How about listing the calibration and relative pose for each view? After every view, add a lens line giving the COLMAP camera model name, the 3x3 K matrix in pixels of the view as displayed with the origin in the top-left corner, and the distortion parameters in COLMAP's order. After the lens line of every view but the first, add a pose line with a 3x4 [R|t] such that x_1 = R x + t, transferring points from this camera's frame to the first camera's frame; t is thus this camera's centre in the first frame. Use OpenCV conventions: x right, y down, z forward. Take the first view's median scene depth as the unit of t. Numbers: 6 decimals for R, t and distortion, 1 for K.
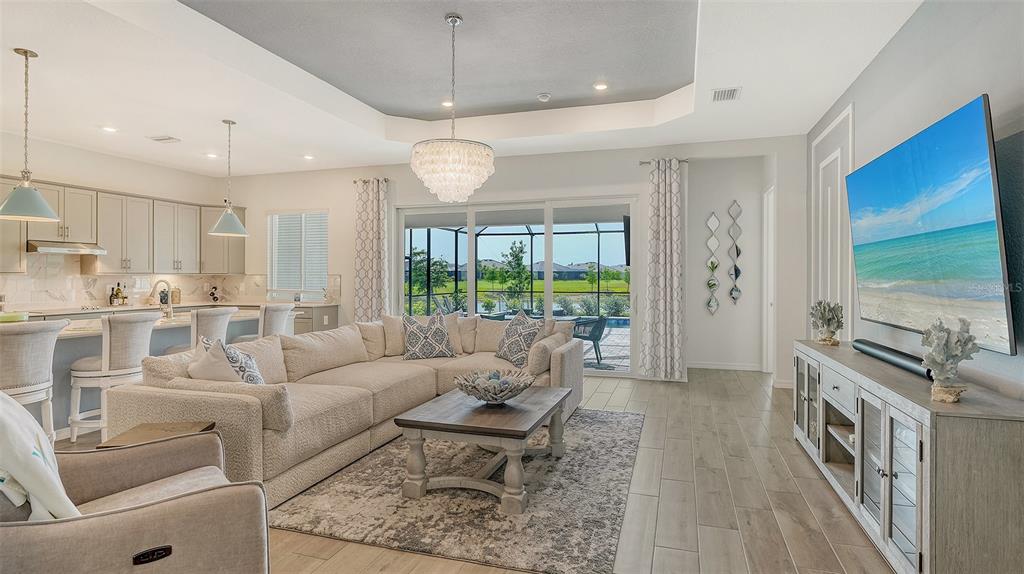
lens RADIAL K [[523.9, 0, 517.8], [0, 523.9, 280.4], [0, 0, 1]] dist [-0.007835, 0.000049]
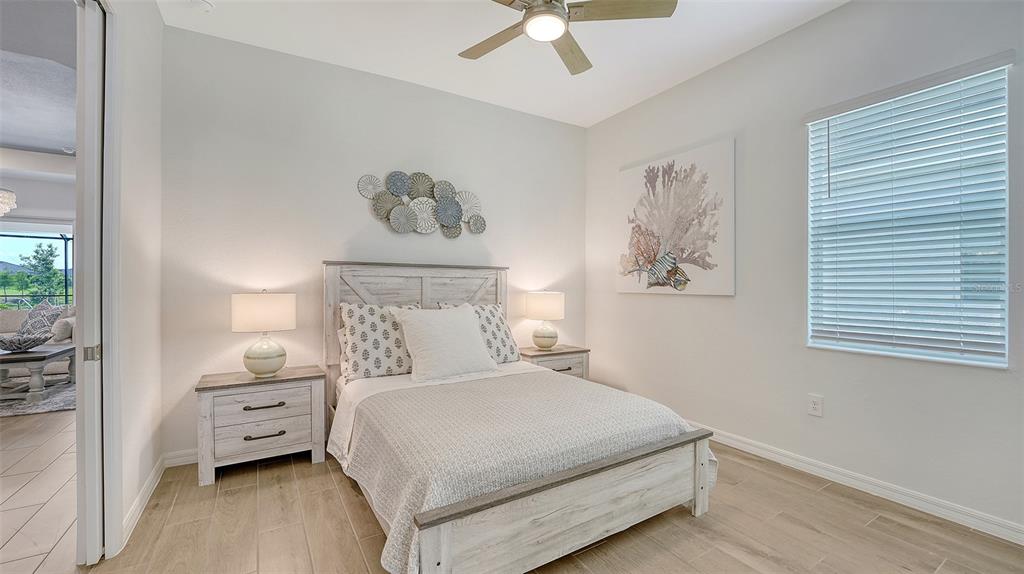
lens RADIAL K [[415.2, 0, 510.4], [0, 415.2, 285.7], [0, 0, 1]] dist [-0.019250, -0.000353]
pose [[0.658273, -0.002982, 0.752773, 0.002590], [0.004337, 0.999991, 0.000169, 0.005282], [-0.752767, 0.003153, 0.658280, -0.130357]]
